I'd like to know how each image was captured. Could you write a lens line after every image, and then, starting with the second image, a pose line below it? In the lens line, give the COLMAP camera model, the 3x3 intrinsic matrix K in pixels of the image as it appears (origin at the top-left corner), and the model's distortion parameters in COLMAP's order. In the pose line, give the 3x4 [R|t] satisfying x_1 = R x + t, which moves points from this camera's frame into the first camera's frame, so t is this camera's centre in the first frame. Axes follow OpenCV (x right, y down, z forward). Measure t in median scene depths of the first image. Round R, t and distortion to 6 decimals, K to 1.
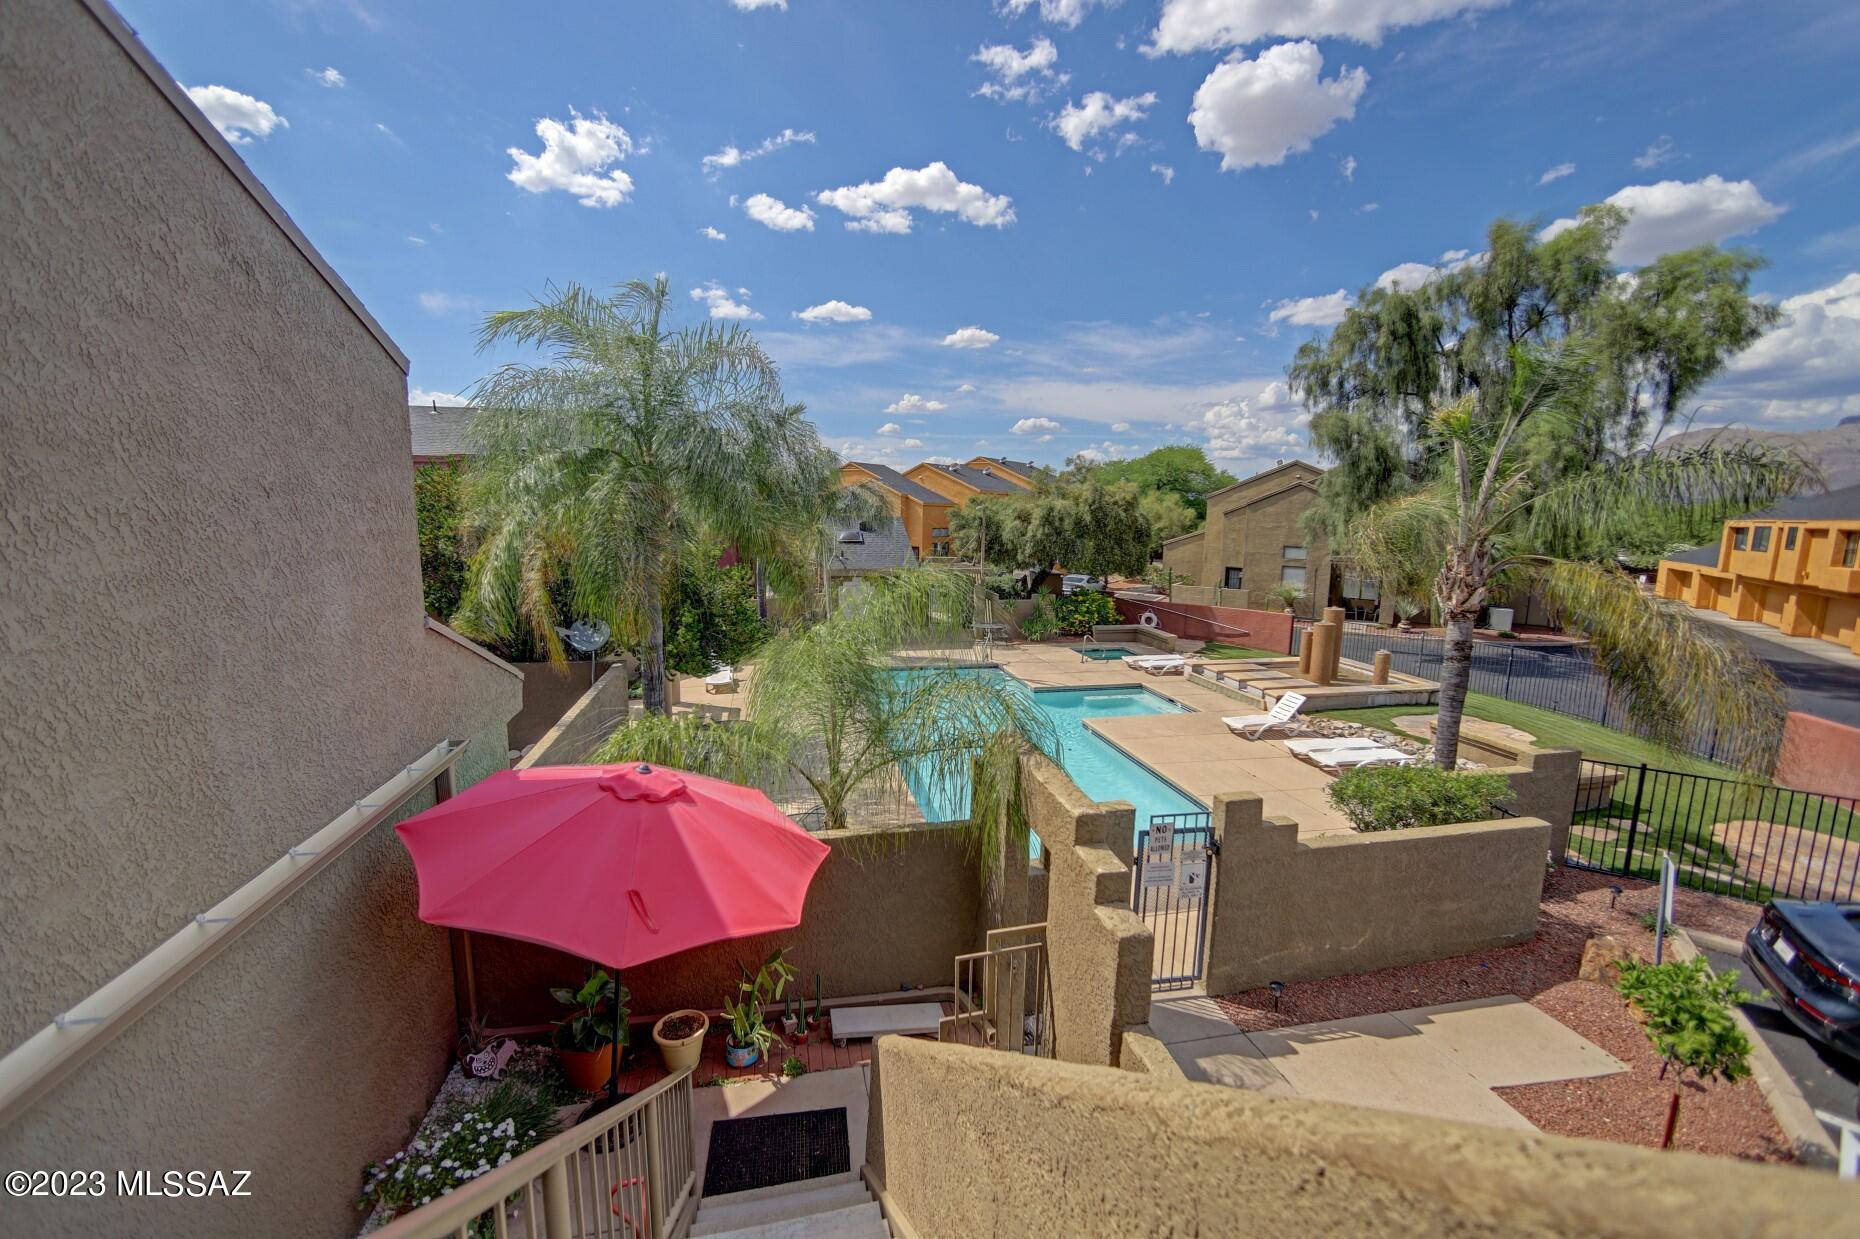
lens RADIAL K [[740.0, 0, 923.8], [0, 740.0, 603.3], [0, 0, 1]] dist [-0.031044, 0.011486]
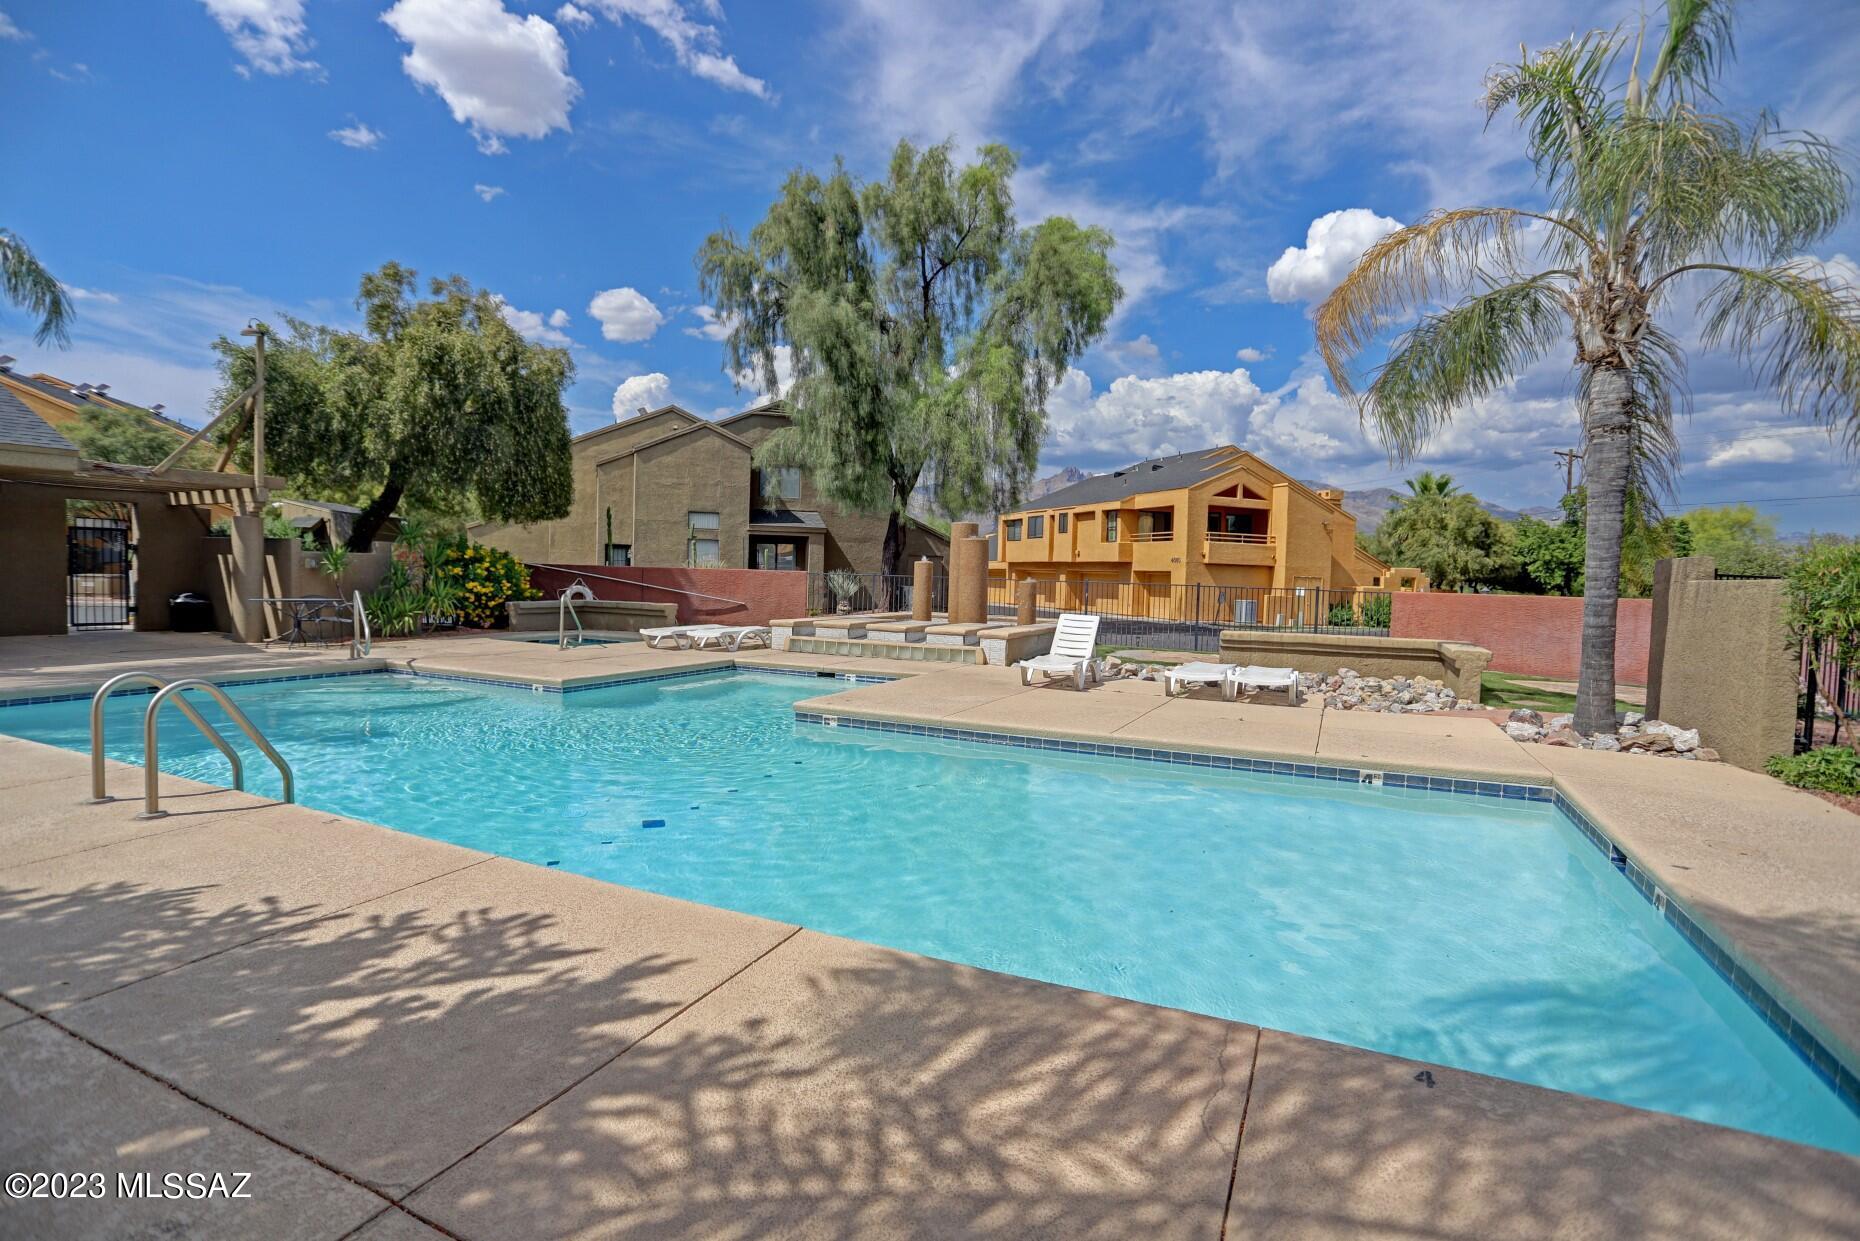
lens RADIAL K [[908.2, 0, 926.9], [0, 908.2, 614.0], [0, 0, 1]] dist [-0.058788, 0.013130]
pose [[0.605779, -0.036384, 0.794801, -0.073675], [0.083495, 0.996345, -0.018028, 0.057964], [-0.791240, 0.077283, 0.606603, 0.295672]]
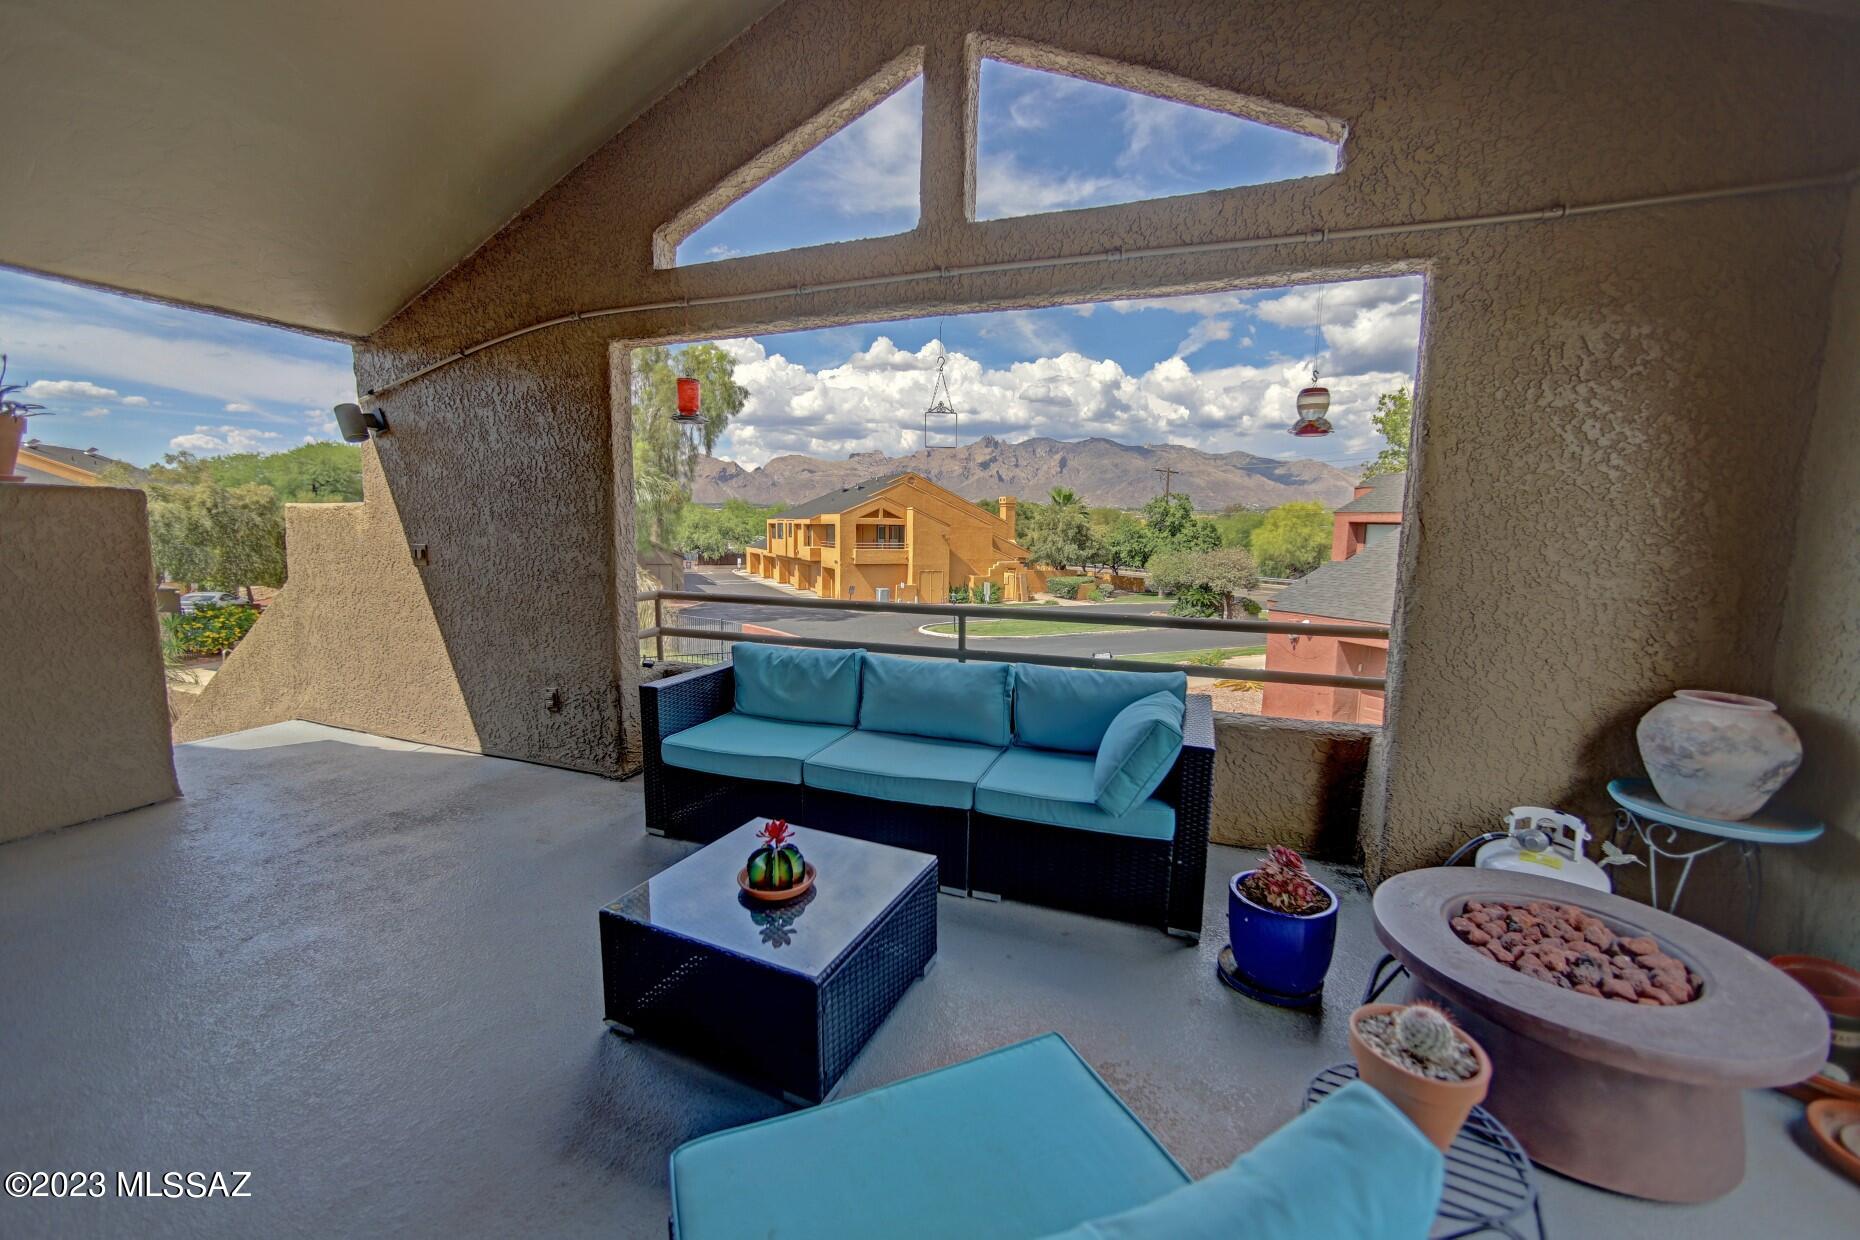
lens RADIAL K [[740.0, 0, 927.5], [0, 740.0, 614.8], [0, 0, 1]] dist [-0.031044, 0.011486]
pose [[0.549099, -0.112007, 0.828218, -0.031363], [0.102841, 0.992503, 0.066042, 0.020608], [-0.829406, 0.048912, 0.556501, -0.164831]]
